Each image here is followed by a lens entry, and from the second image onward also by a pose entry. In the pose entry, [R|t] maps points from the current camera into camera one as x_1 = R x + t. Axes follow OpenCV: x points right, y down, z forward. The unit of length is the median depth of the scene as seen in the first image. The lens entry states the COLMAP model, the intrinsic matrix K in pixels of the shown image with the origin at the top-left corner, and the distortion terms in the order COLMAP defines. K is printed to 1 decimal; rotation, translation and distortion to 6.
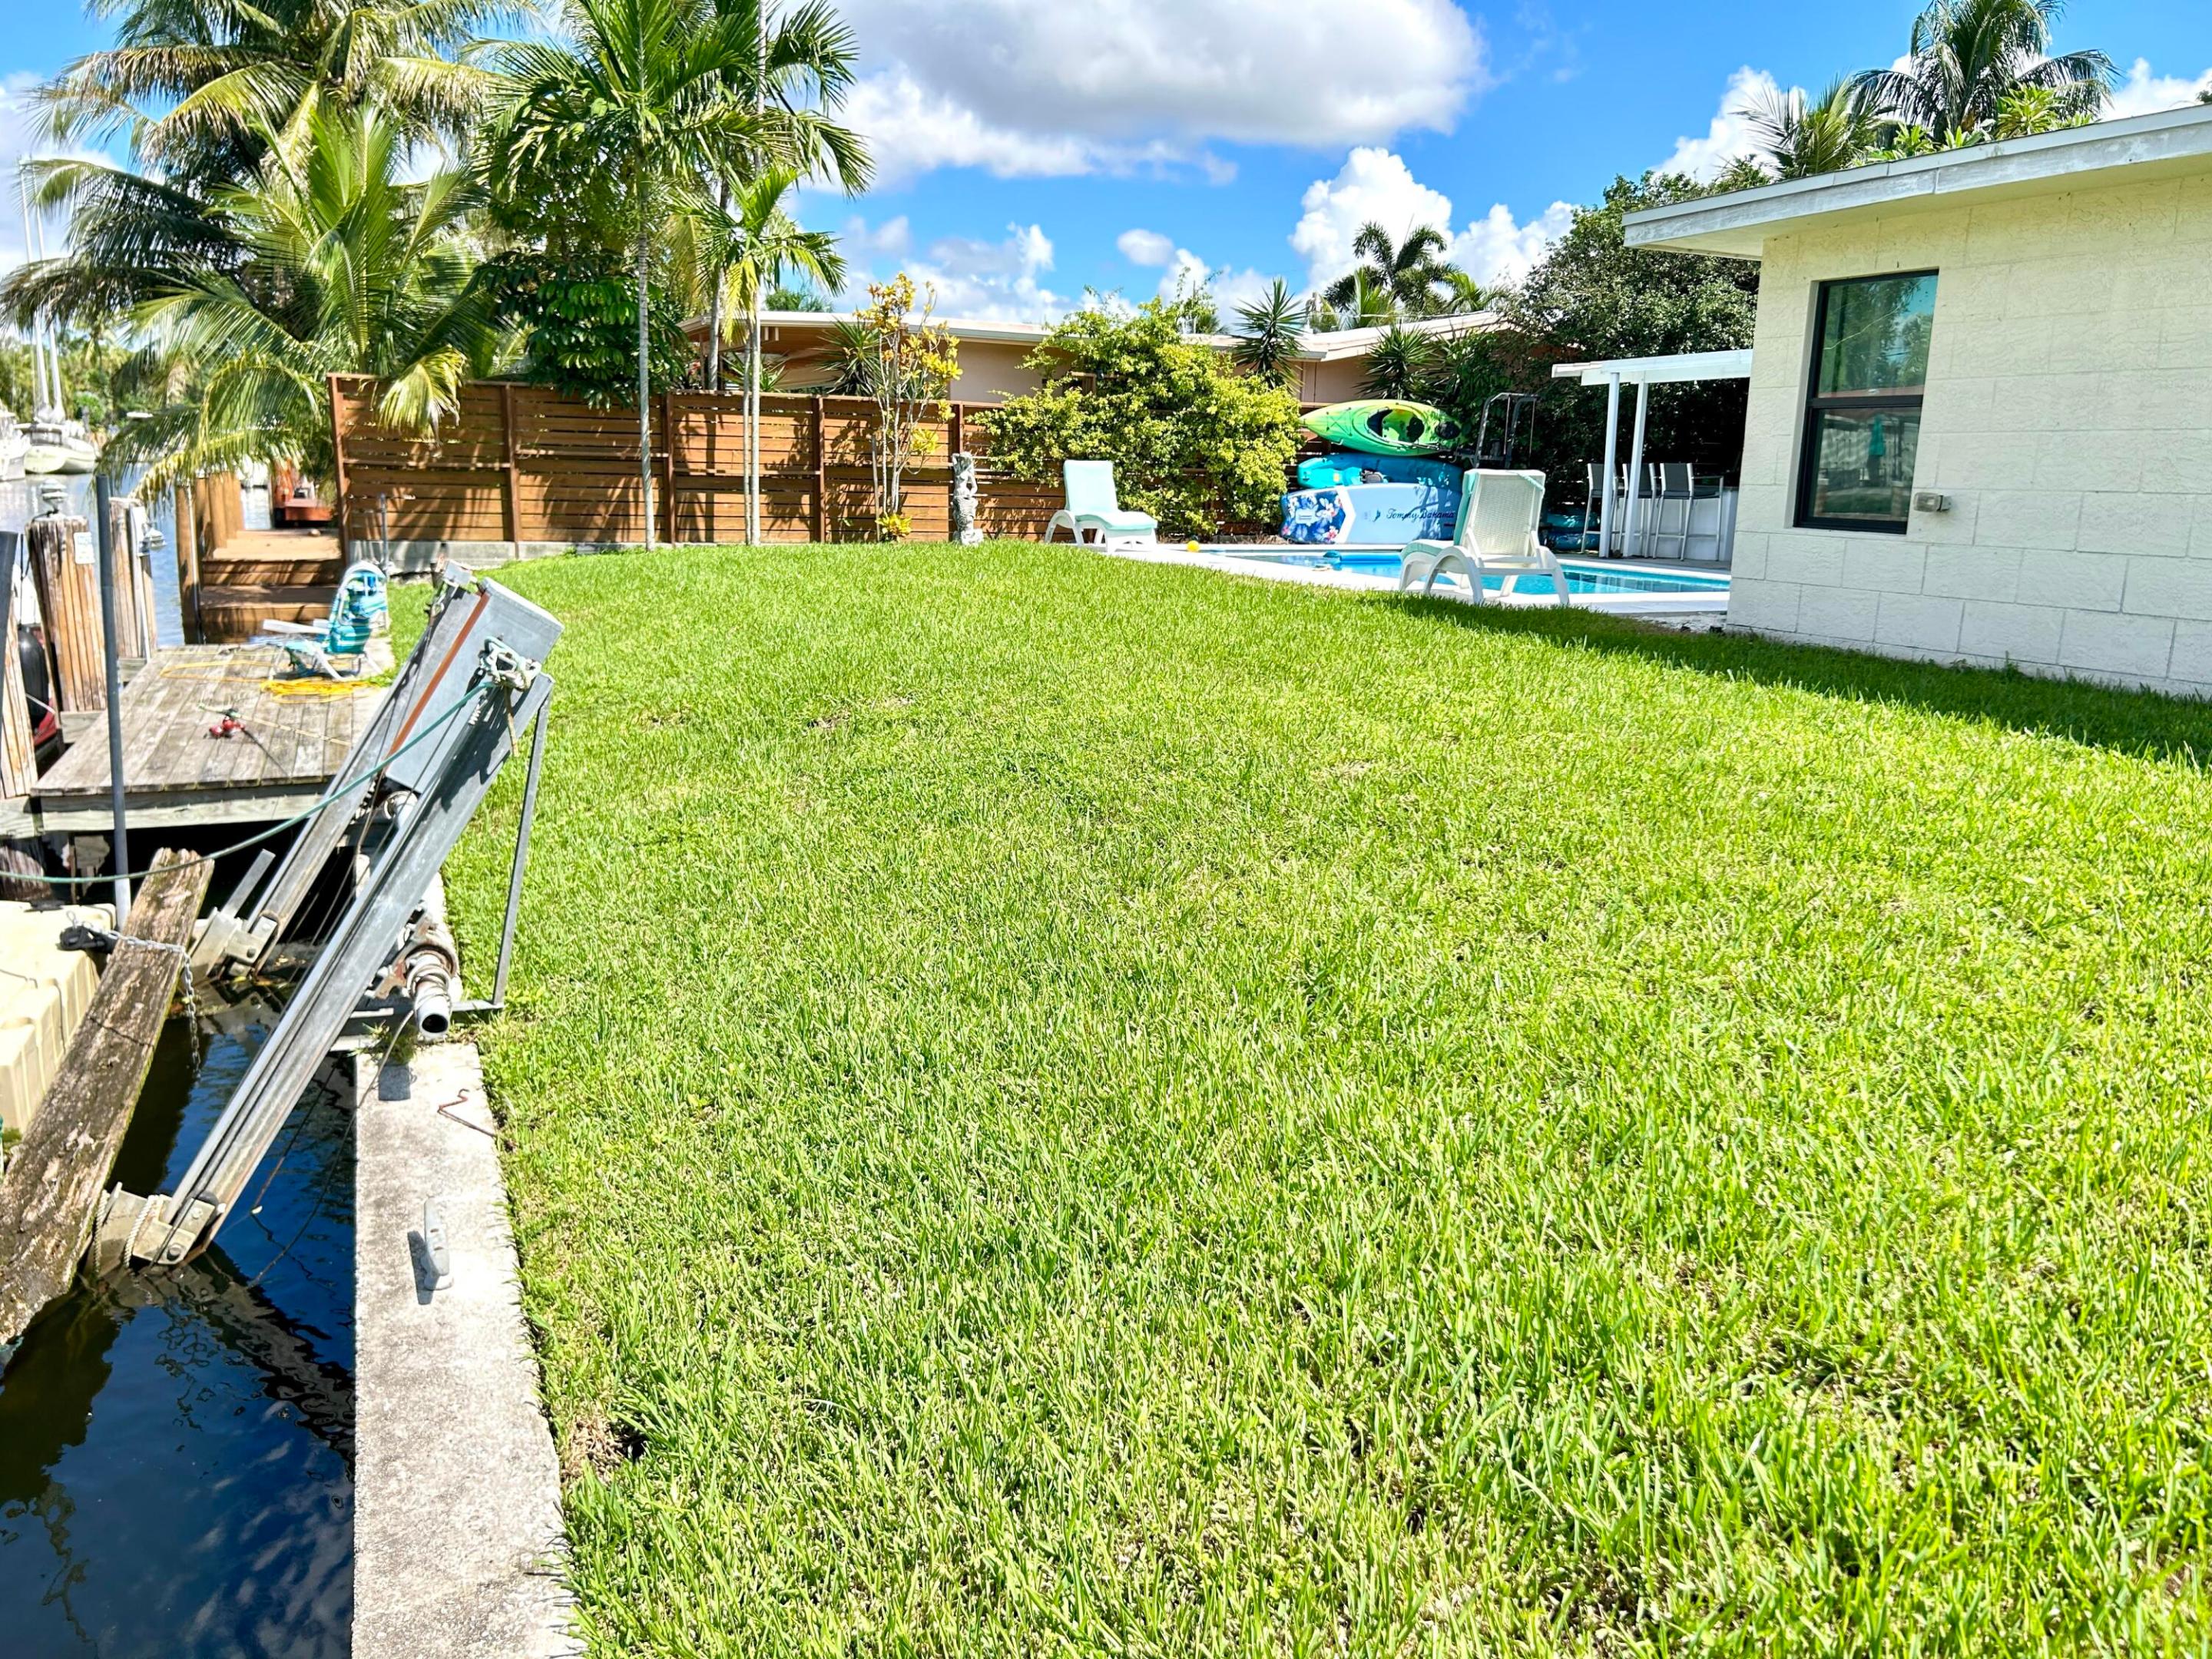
lens RADIAL K [[1664.6, 0, 1136.2], [0, 1664.6, 845.6], [0, 0, 1]] dist [0.059447, -0.070658]
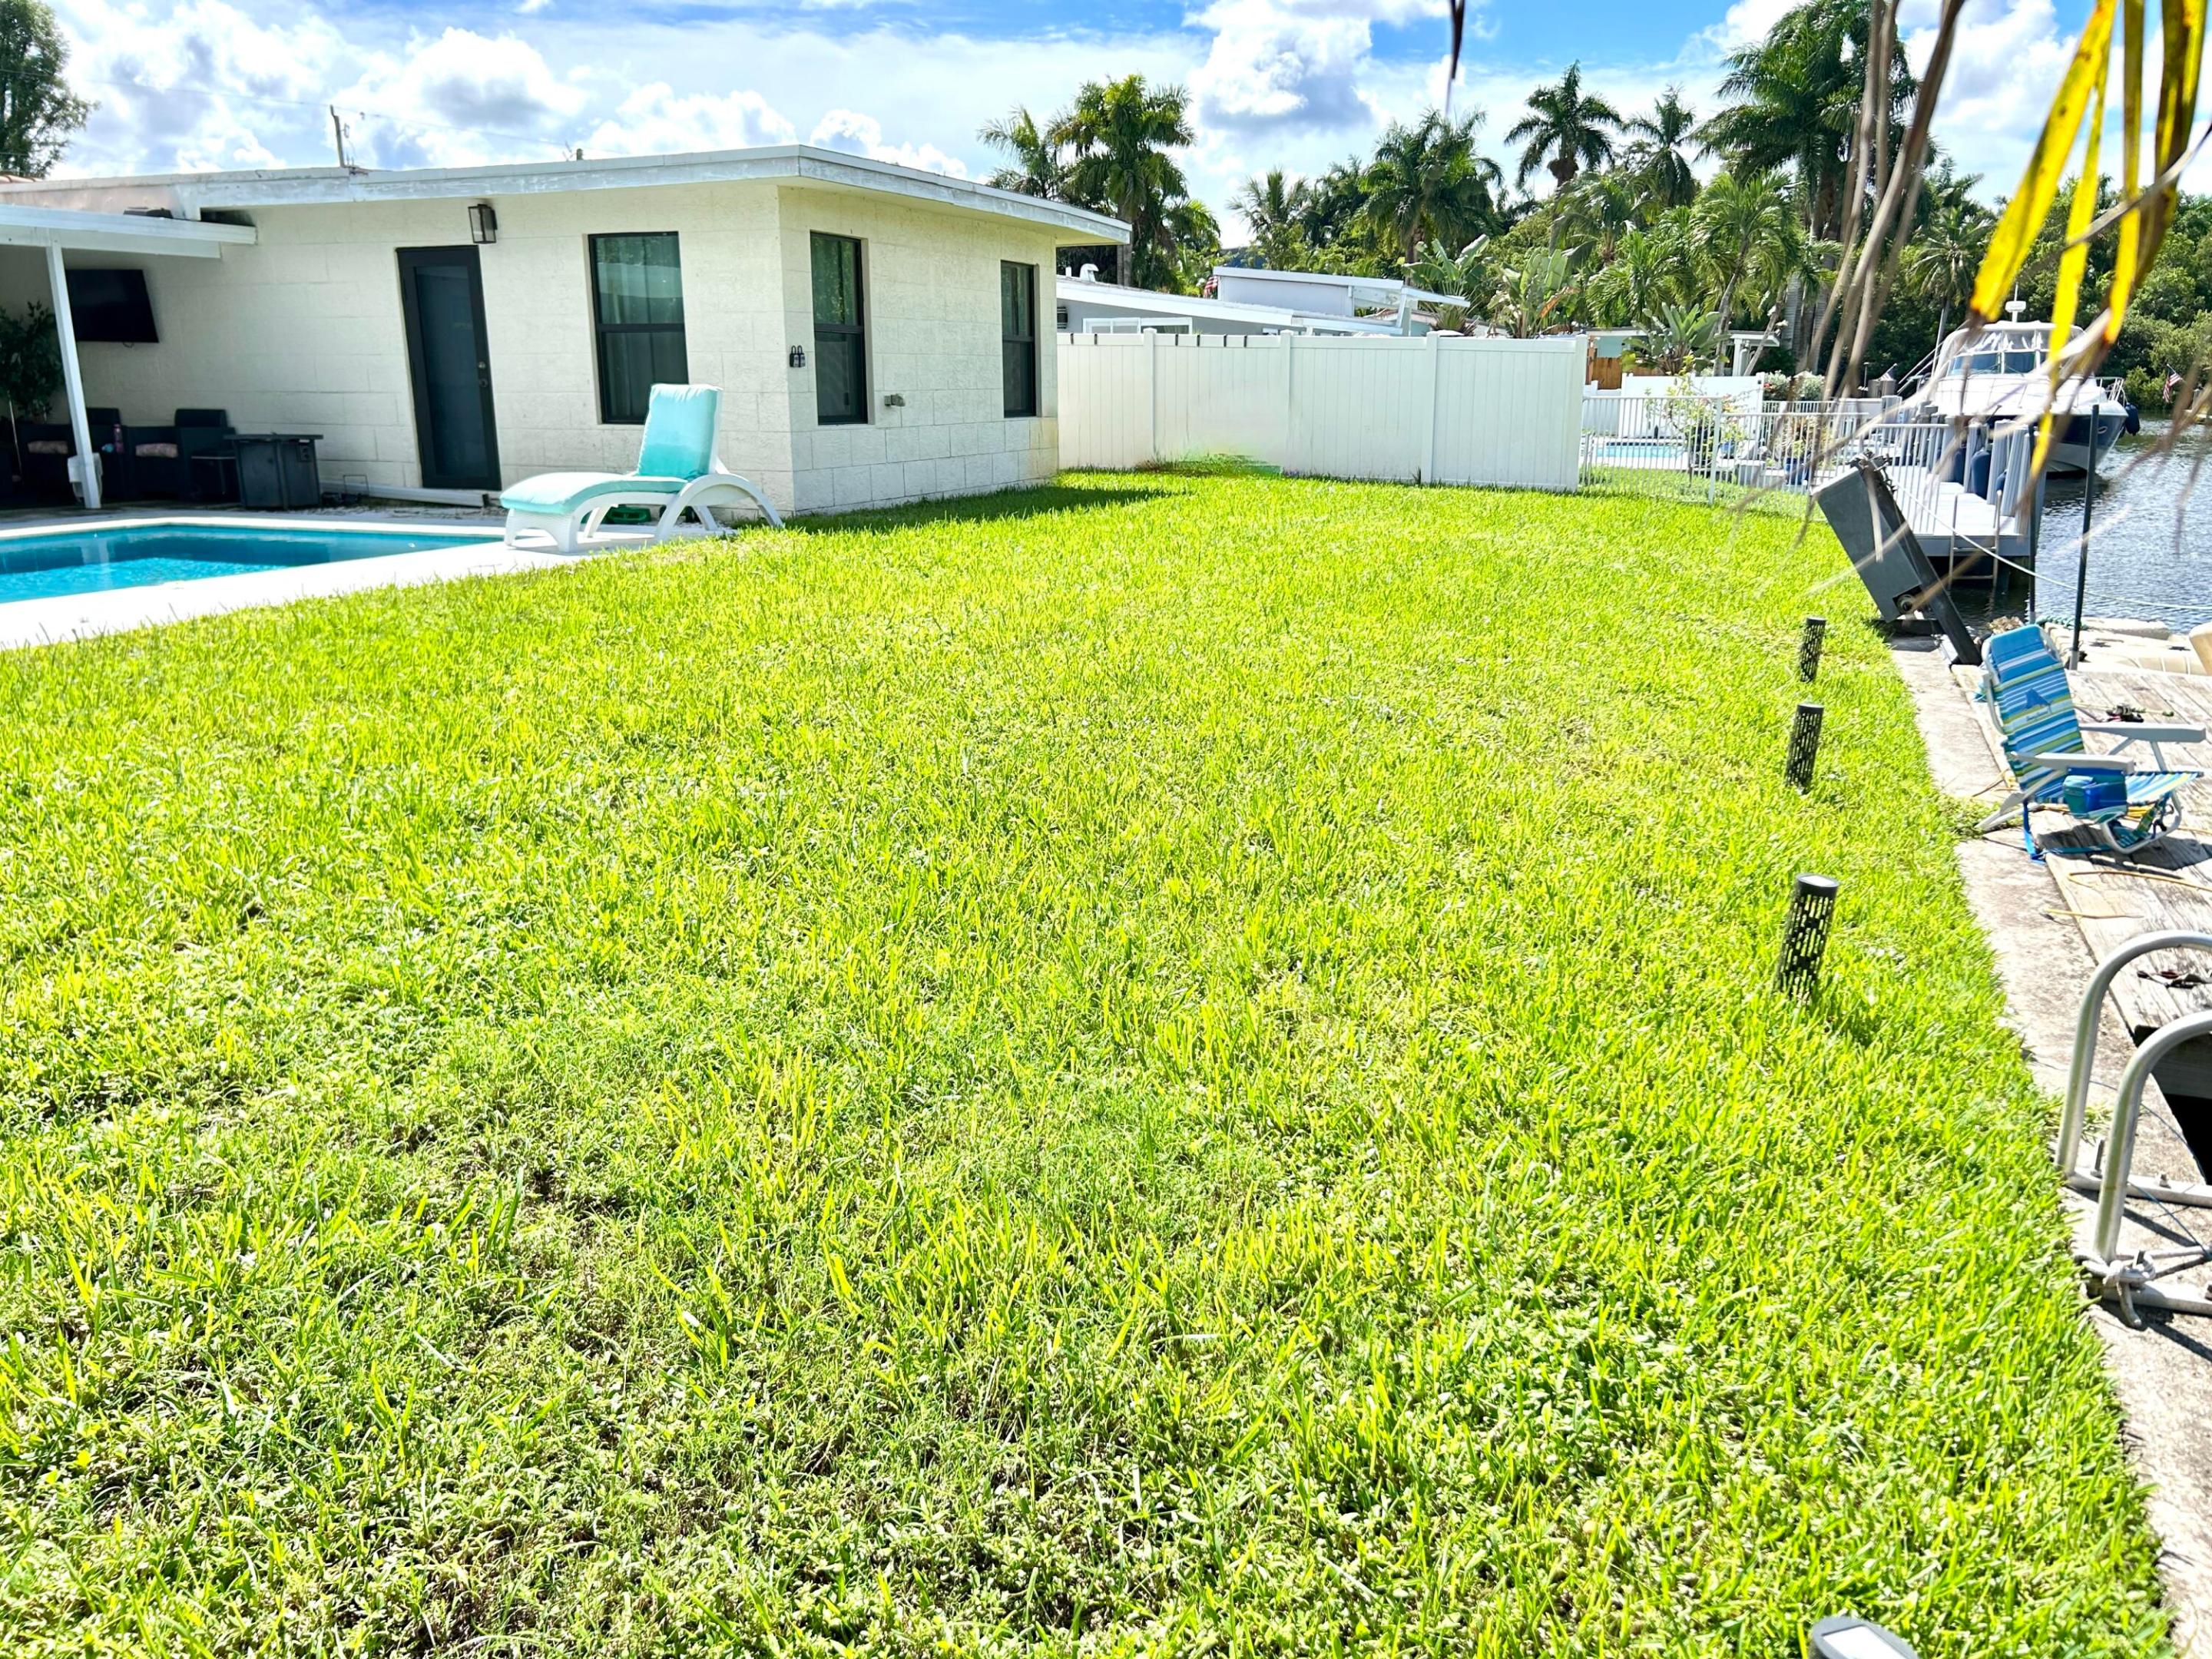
lens RADIAL K [[1664.6, 0, 1126.6], [0, 1664.6, 823.5], [0, 0, 1]] dist [0.059447, -0.070658]
pose [[-0.696996, -0.205682, 0.686943, -0.341630], [0.146306, 0.897038, 0.417035, -0.201279], [-0.701991, 0.391175, -0.595140, 0.831383]]
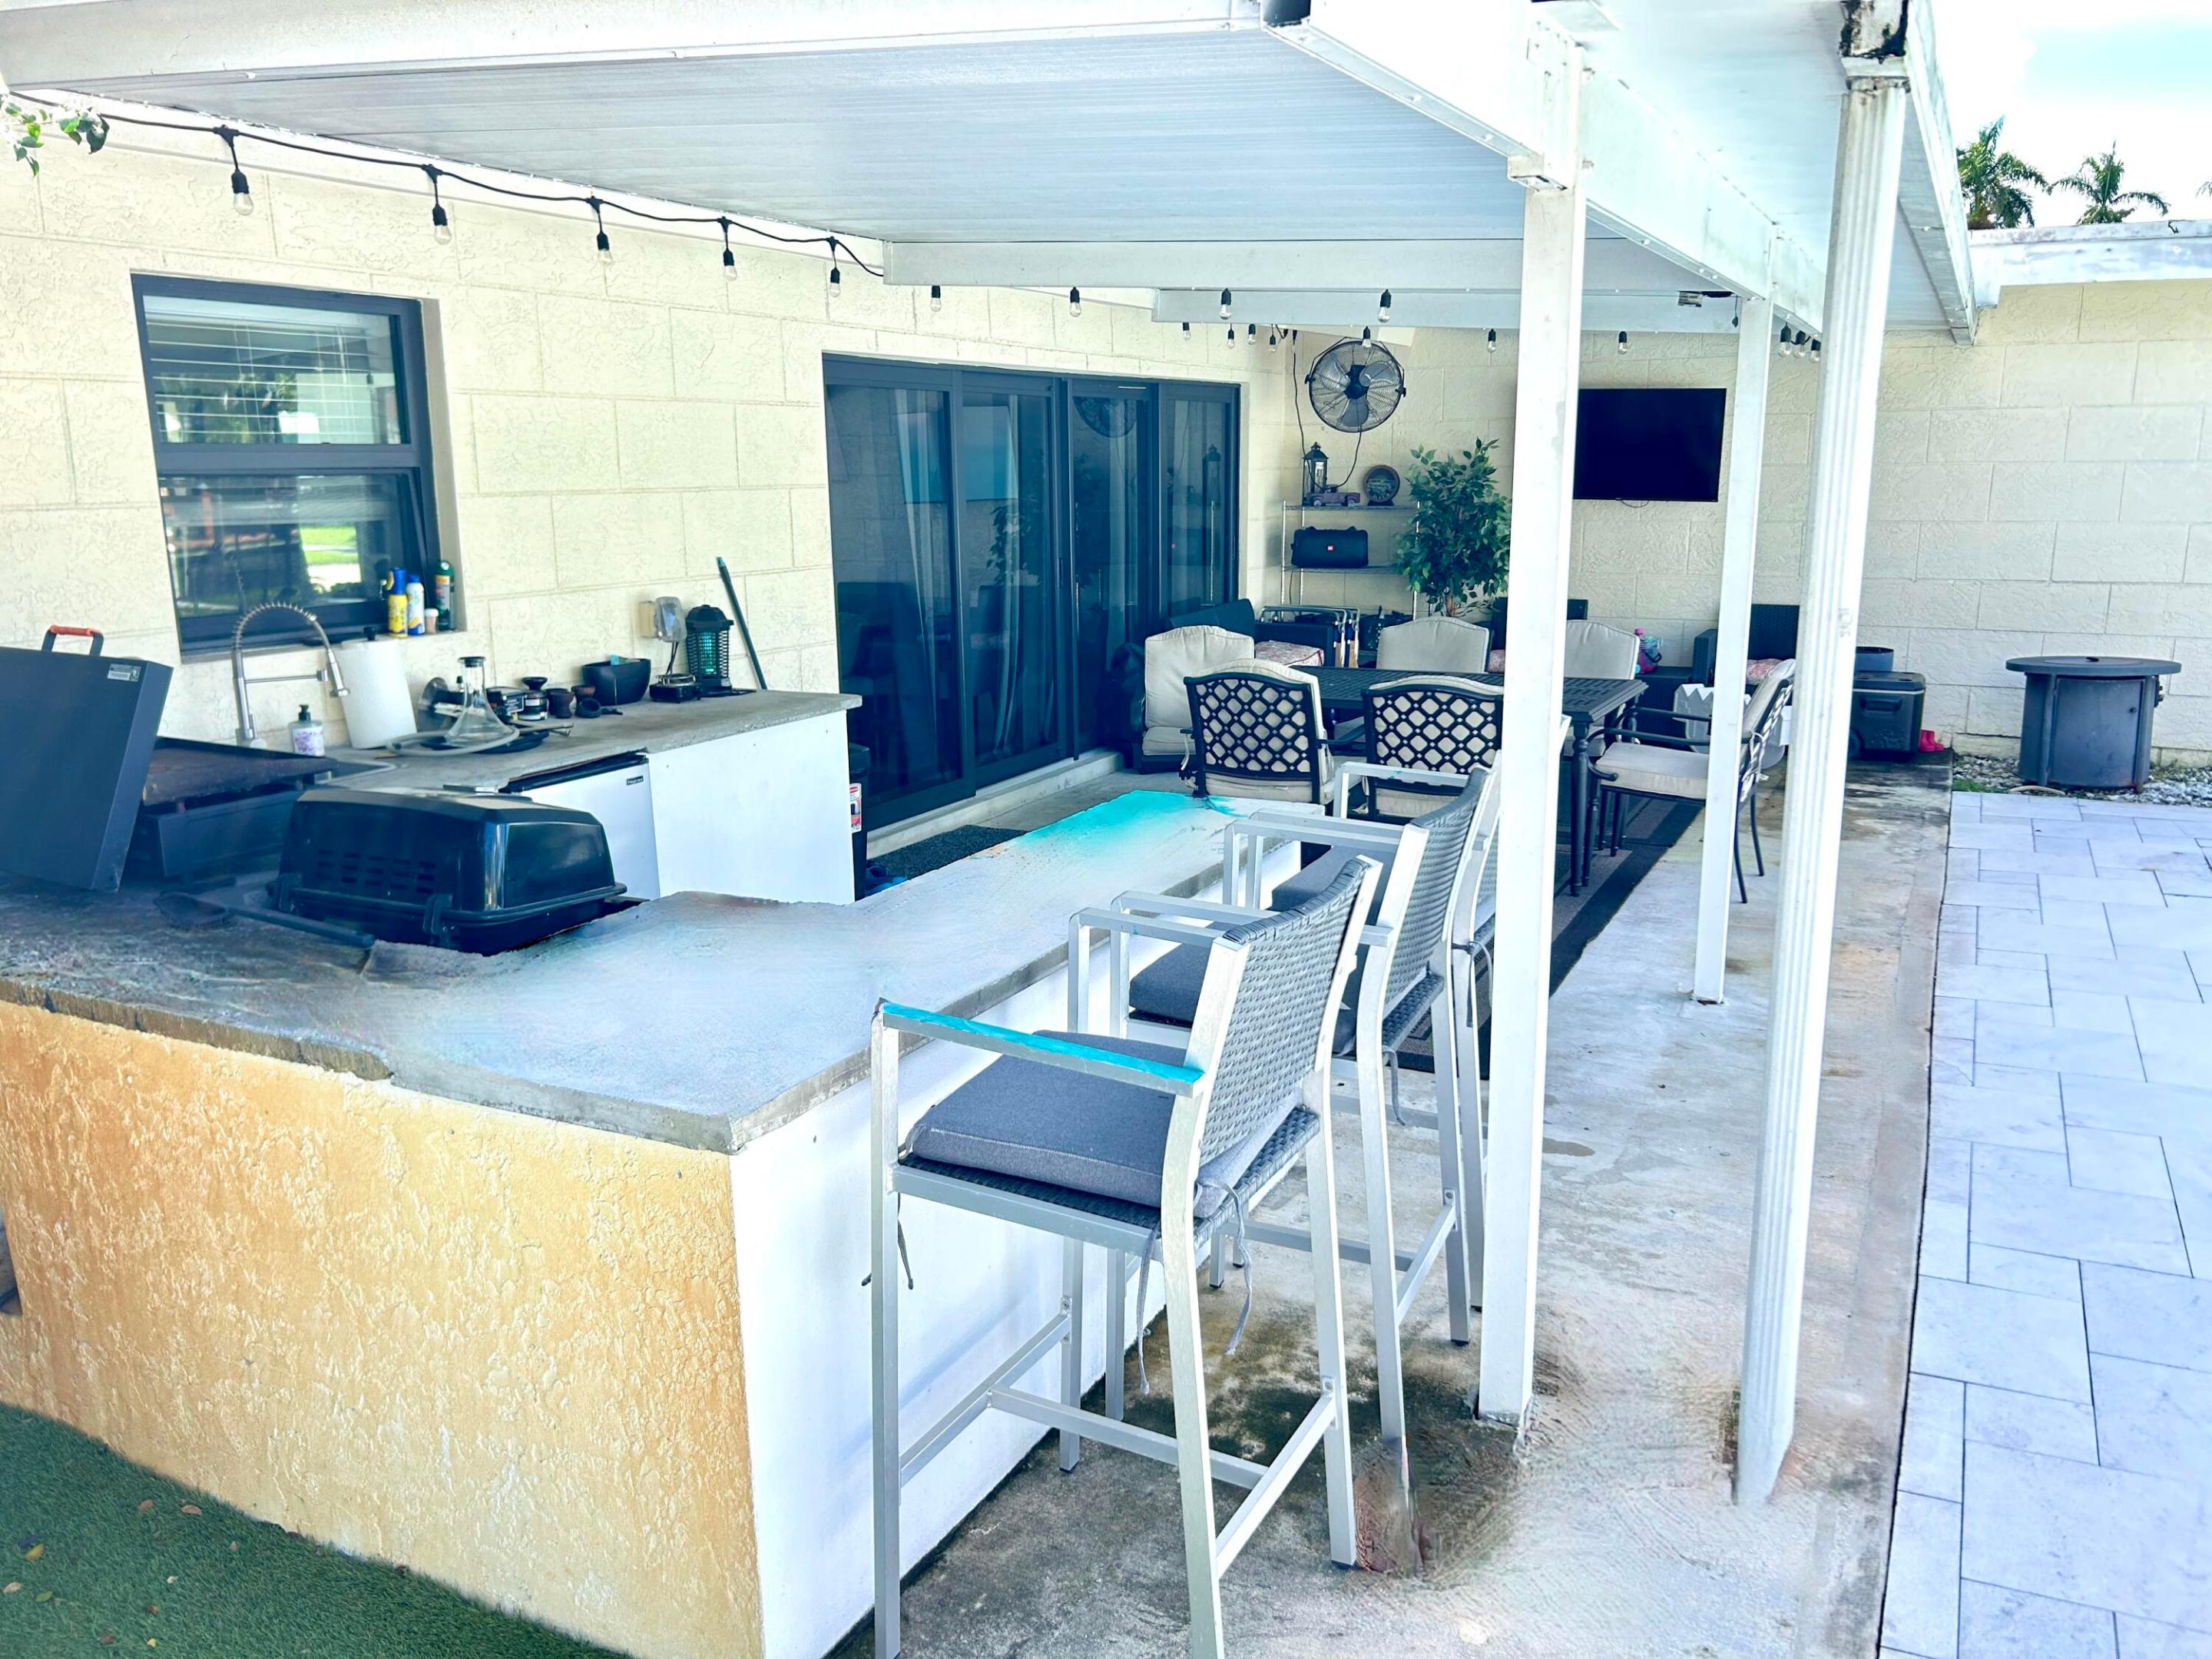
lens RADIAL K [[1664.6, 0, 1136.2], [0, 1664.6, 840.0], [0, 0, 1]] dist [0.059447, -0.070658]
pose [[-0.630249, -0.190935, 0.752549, 0.198671], [0.168749, 0.912429, 0.372824, -0.255991], [-0.757833, 0.361964, -0.542837, 1.004364]]
